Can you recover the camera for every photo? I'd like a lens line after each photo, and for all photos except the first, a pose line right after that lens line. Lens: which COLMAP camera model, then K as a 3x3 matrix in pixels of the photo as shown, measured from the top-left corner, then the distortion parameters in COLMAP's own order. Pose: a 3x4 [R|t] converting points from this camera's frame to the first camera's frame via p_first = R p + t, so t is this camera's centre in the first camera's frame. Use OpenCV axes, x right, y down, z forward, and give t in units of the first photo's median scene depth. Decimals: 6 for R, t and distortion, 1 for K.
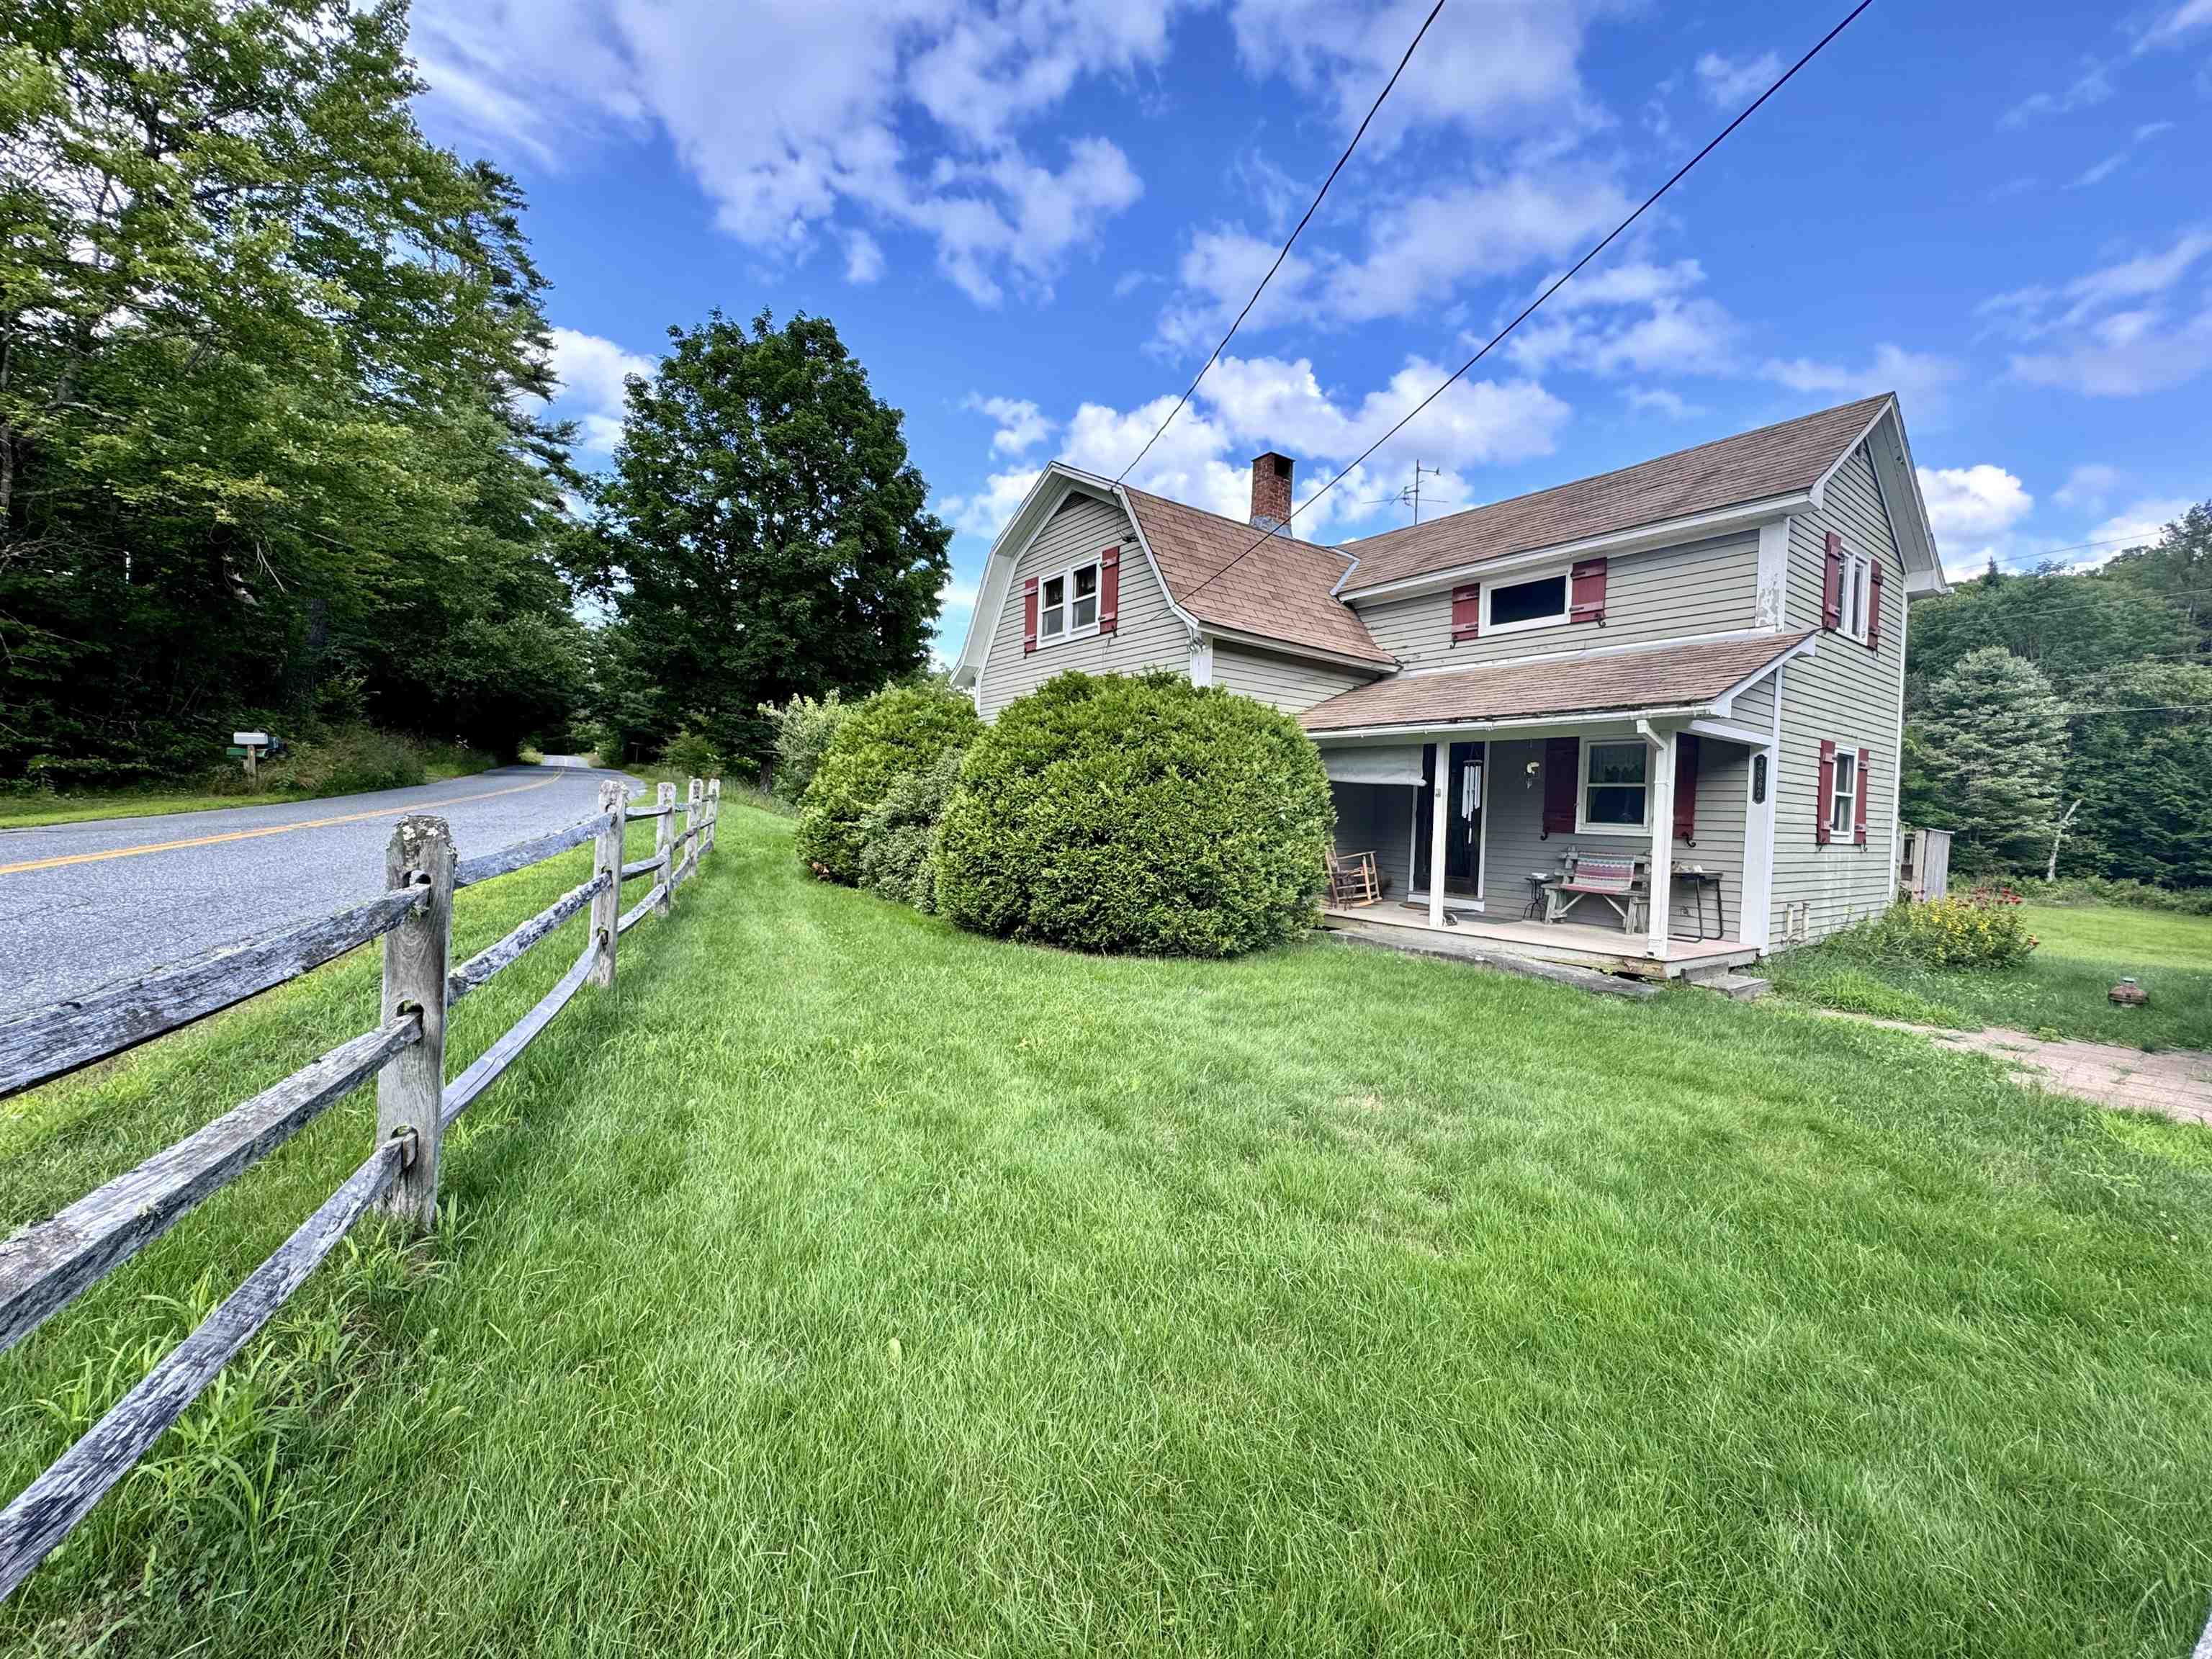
lens RADIAL K [[875.2, 0, 1097.6], [0, 875.2, 829.7], [0, 0, 1]] dist [-0.004927, 0.000416]
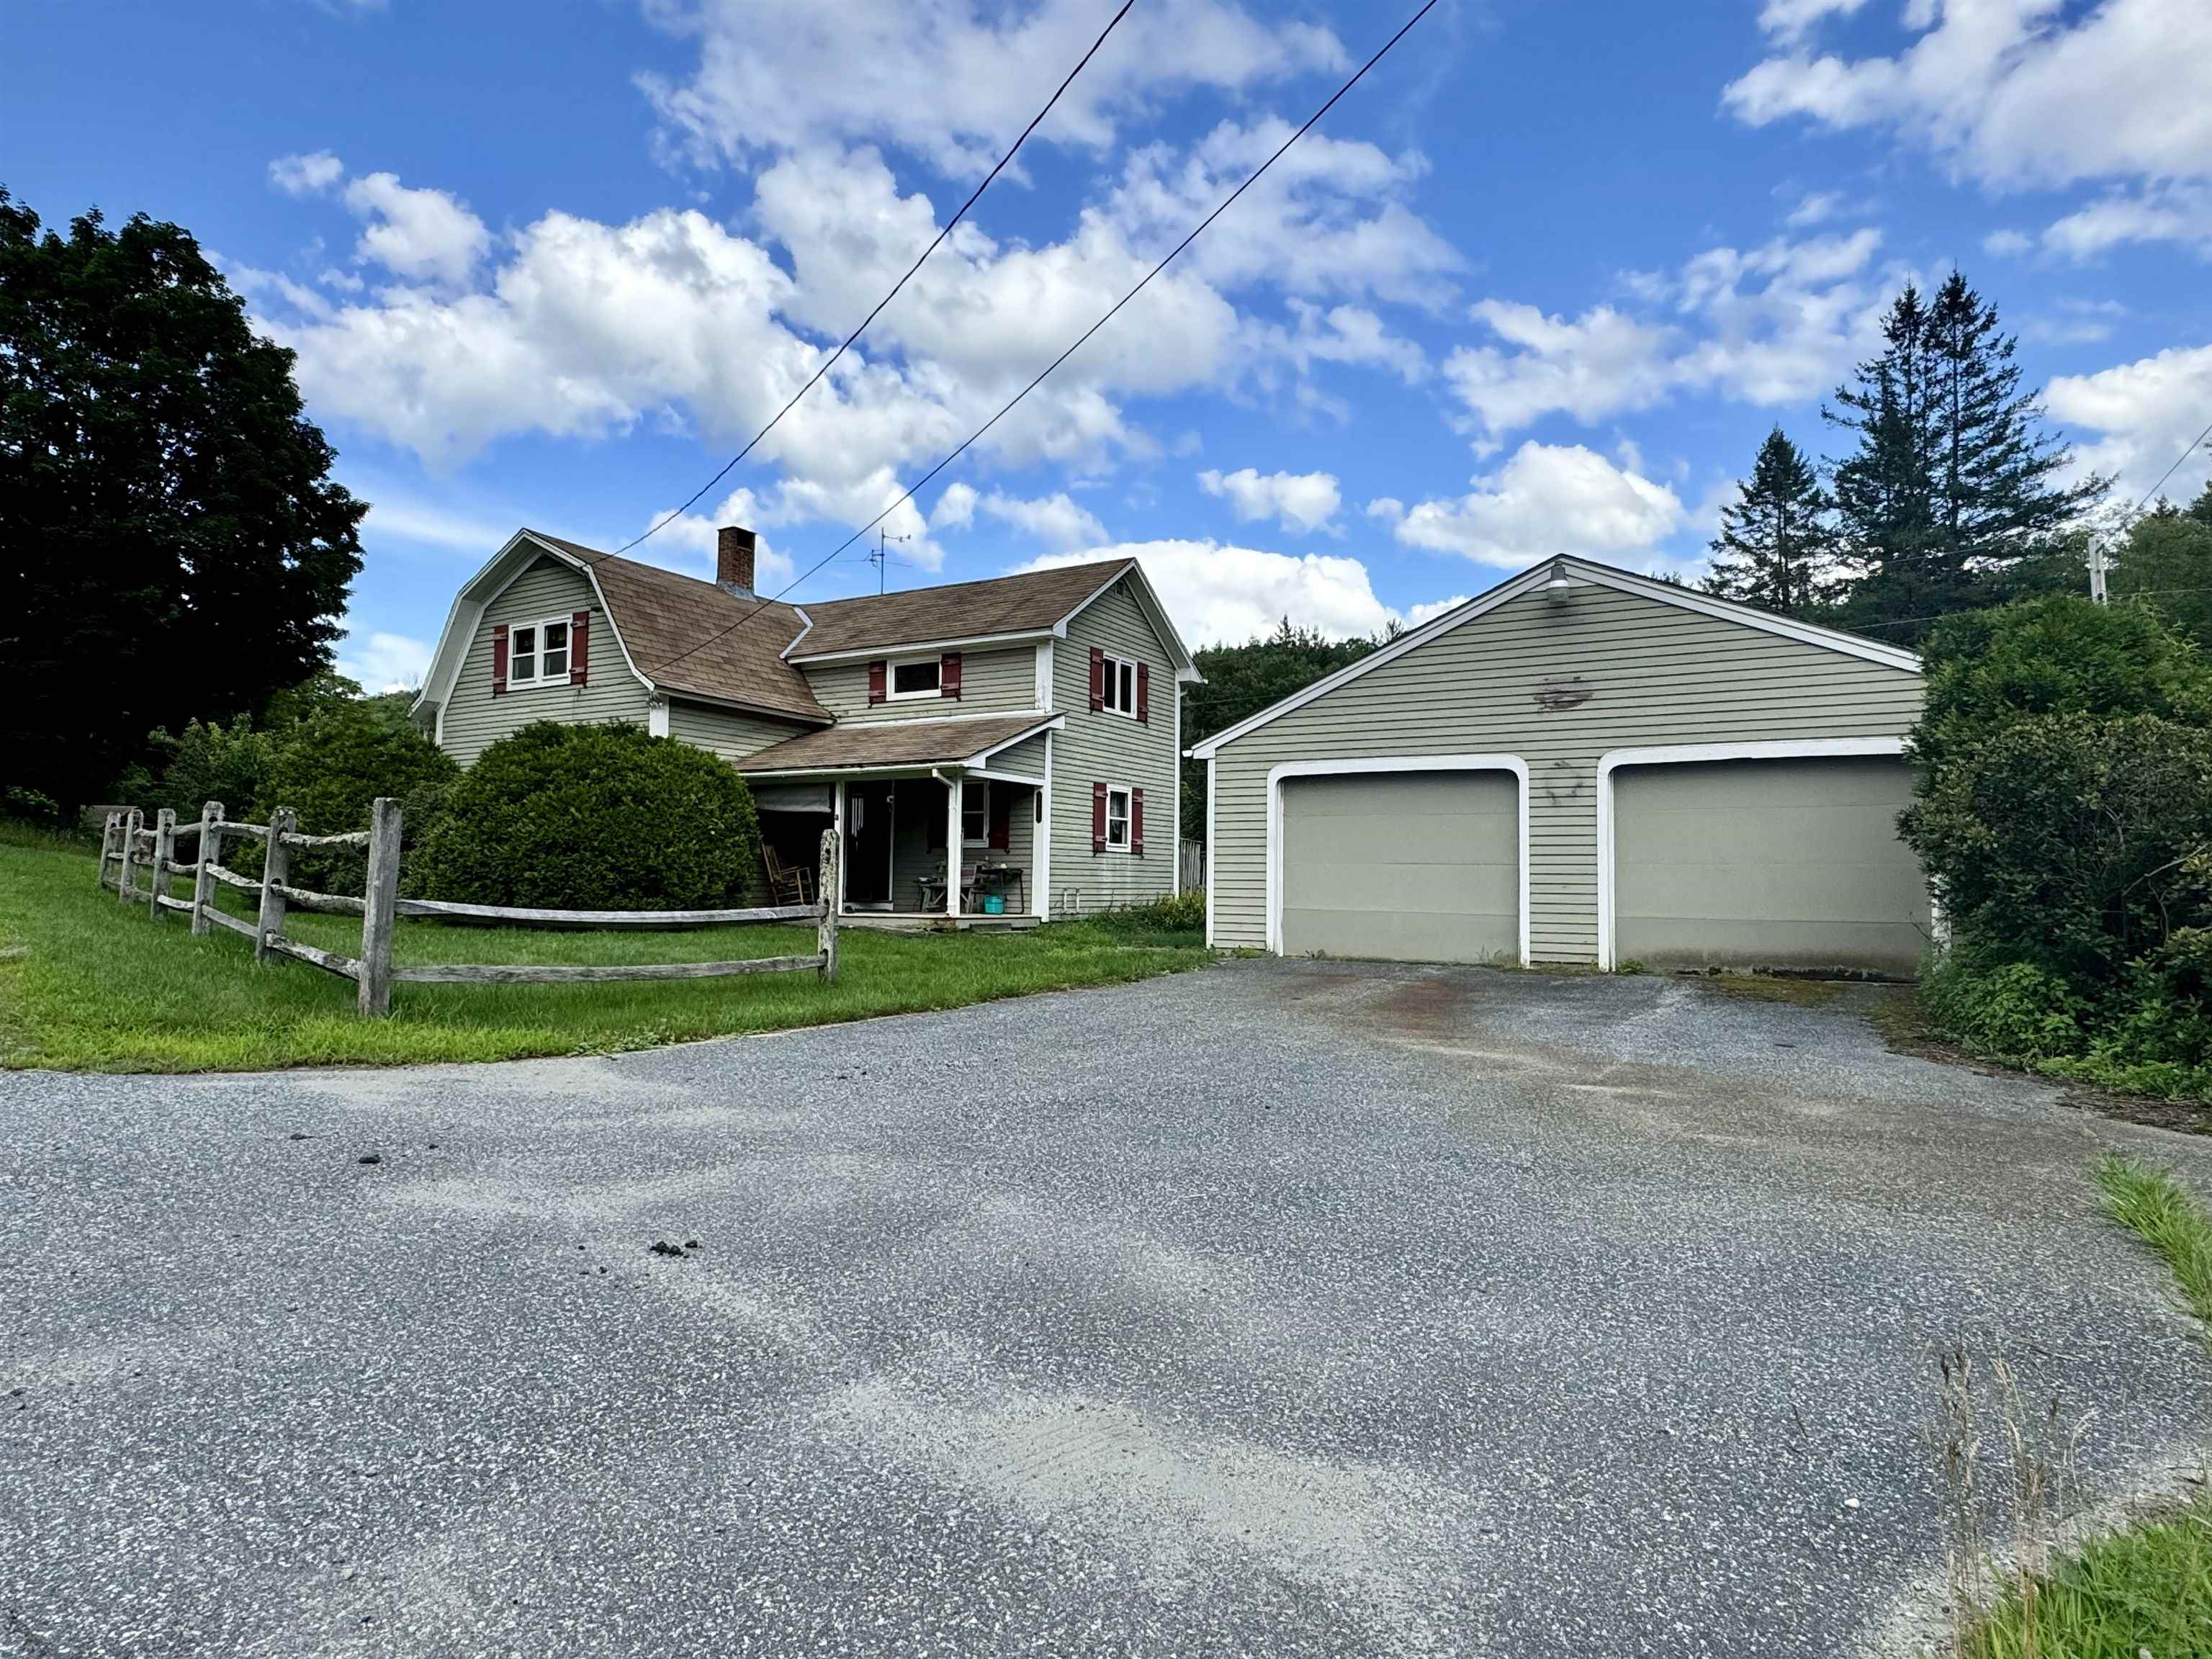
lens RADIAL K [[1213.1, 0, 1108.0], [0, 1213.1, 837.0], [0, 0, 1]] dist [-0.006052, 0.000309]
pose [[0.914261, -0.007248, 0.405062, 0.002305], [0.028247, 0.998547, -0.045888, 0.080268], [-0.404140, 0.053396, 0.913137, -0.839564]]
